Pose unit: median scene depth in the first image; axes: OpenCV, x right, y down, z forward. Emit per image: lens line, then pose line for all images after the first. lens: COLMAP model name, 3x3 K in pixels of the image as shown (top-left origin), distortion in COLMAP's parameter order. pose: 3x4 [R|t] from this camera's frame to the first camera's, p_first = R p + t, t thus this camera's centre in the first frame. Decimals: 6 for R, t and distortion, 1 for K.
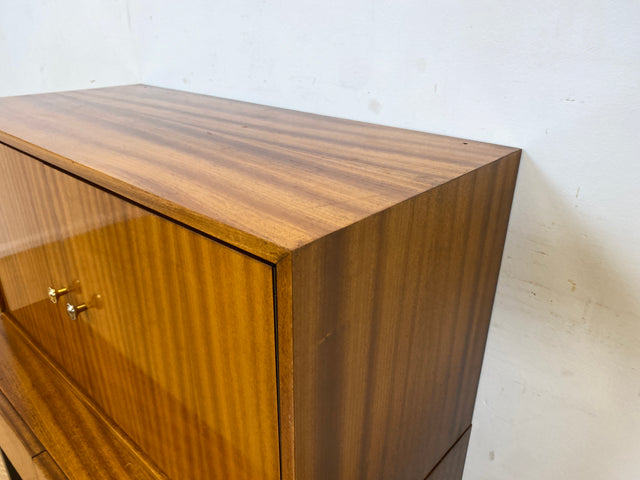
lens RADIAL K [[489.0, 0, 323.1], [0, 489.0, 242.1], [0, 0, 1]] dist [0.021483, -0.010102]
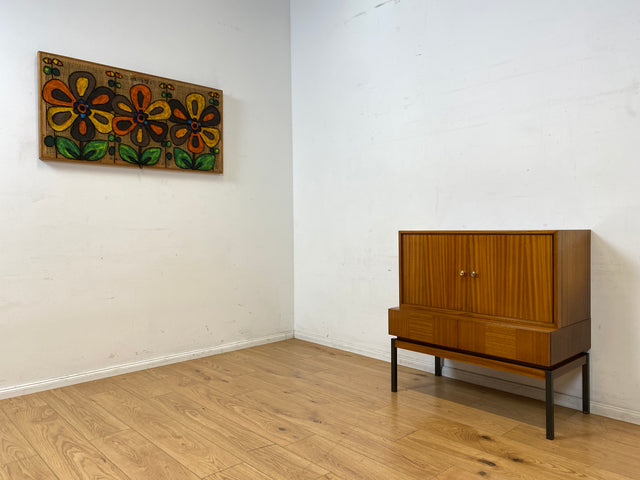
lens RADIAL K [[488.5, 0, 319.9], [0, 488.5, 234.5], [0, 0, 1]] dist [0.012800, -0.004499]
pose [[0.995028, -0.012239, -0.098841, -1.422299], [-0.029045, 0.913622, -0.405525, 1.554615], [0.095267, 0.406379, 0.908724, -2.876623]]
